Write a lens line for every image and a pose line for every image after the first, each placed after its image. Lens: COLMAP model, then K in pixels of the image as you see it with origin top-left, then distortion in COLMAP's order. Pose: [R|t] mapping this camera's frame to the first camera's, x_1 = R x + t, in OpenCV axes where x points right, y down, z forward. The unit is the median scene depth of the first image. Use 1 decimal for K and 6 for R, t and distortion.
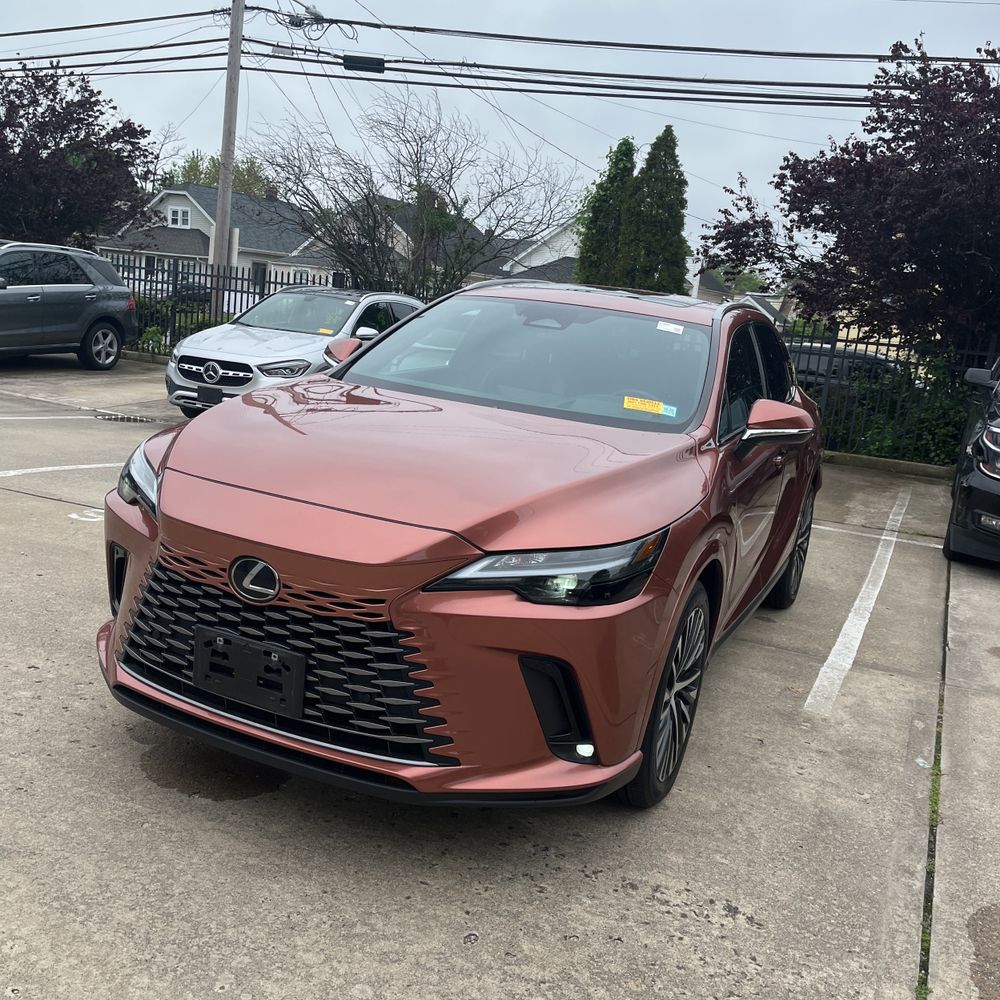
lens RADIAL K [[1019.9, 0, 490.5], [0, 1019.9, 498.0], [0, 0, 1]] dist [0.070226, -0.083921]
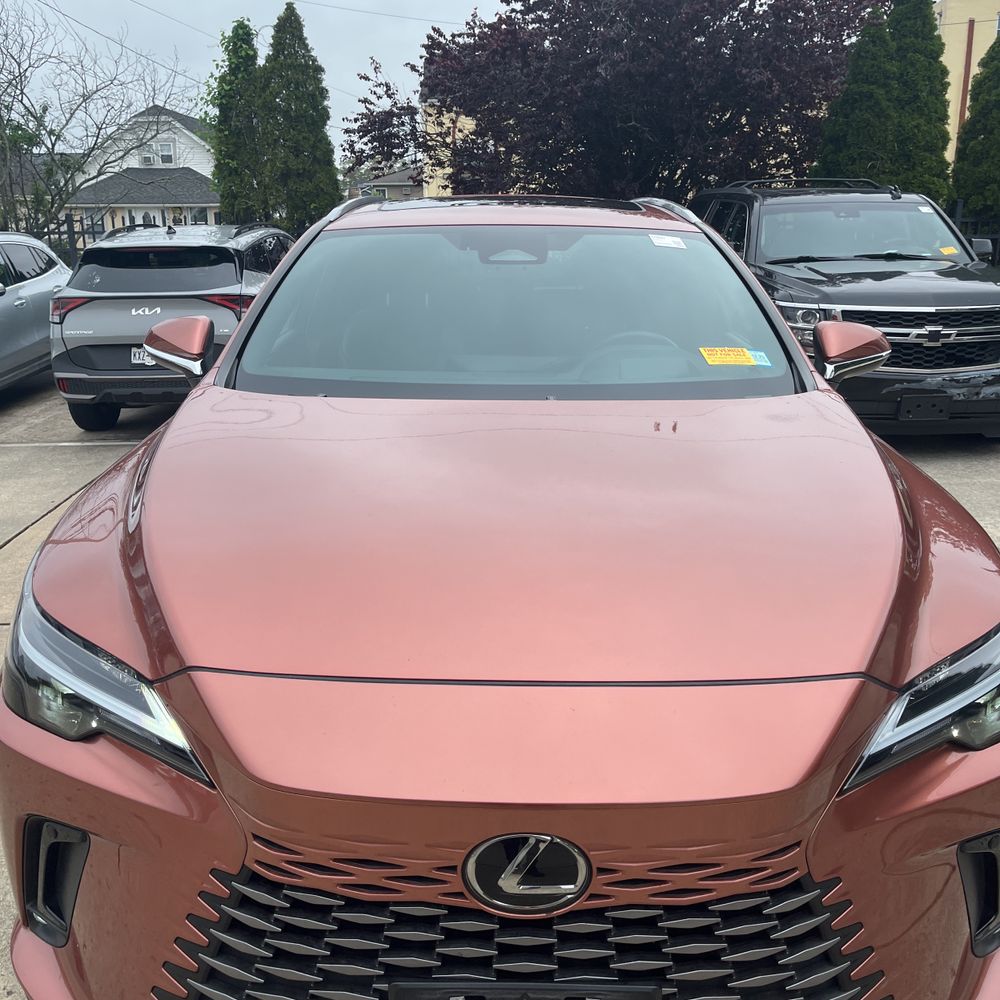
lens RADIAL K [[1012.1, 0, 496.8], [0, 1012.1, 490.9], [0, 0, 1]] dist [0.084097, -0.112333]
pose [[0.906503, -0.211512, 0.365396, -0.362574], [0.179278, 0.976400, 0.120429, -0.150307], [-0.382245, -0.043661, 0.923029, 0.535354]]
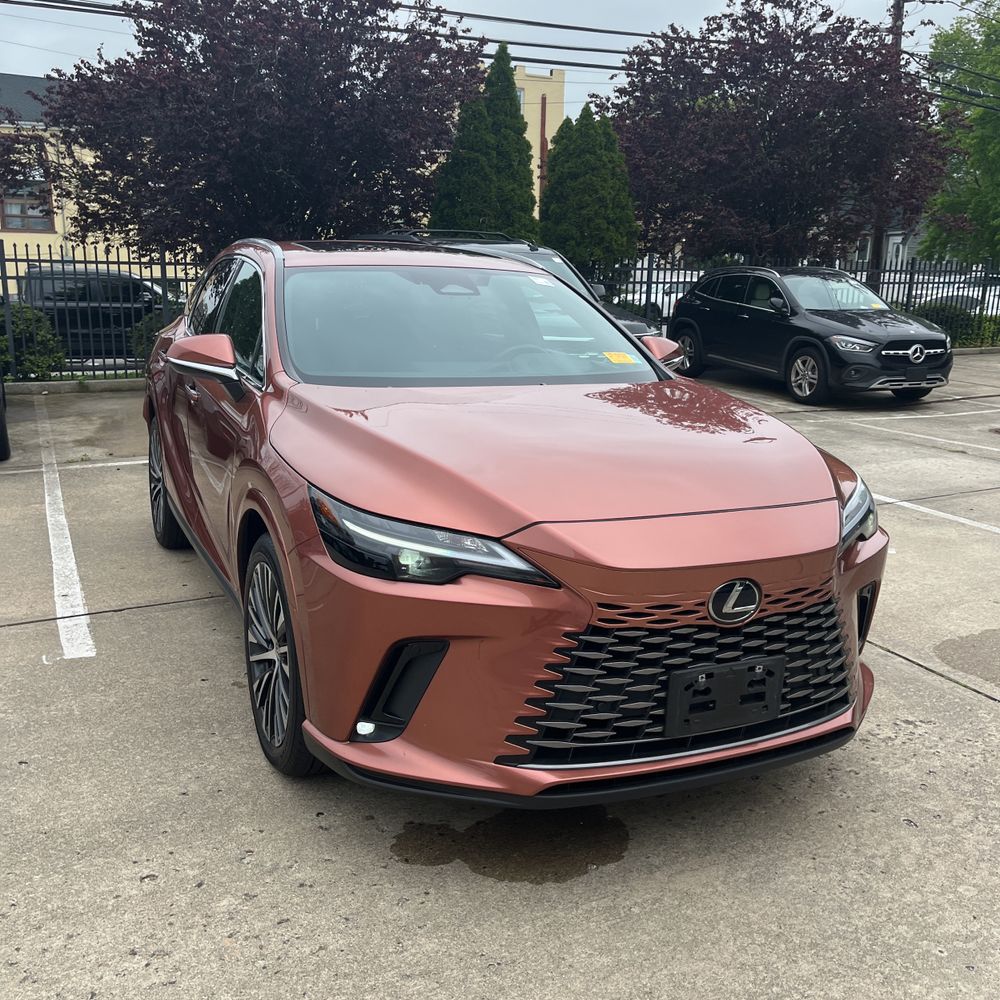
lens RADIAL K [[1008.2, 0, 506.0], [0, 1008.2, 504.5], [0, 0, 1]] dist [0.092096, -0.133463]
pose [[0.648955, -0.262940, 0.713947, -0.969327], [0.191810, 0.964614, 0.180909, -0.209025], [-0.736252, 0.019540, 0.676425, 0.487474]]
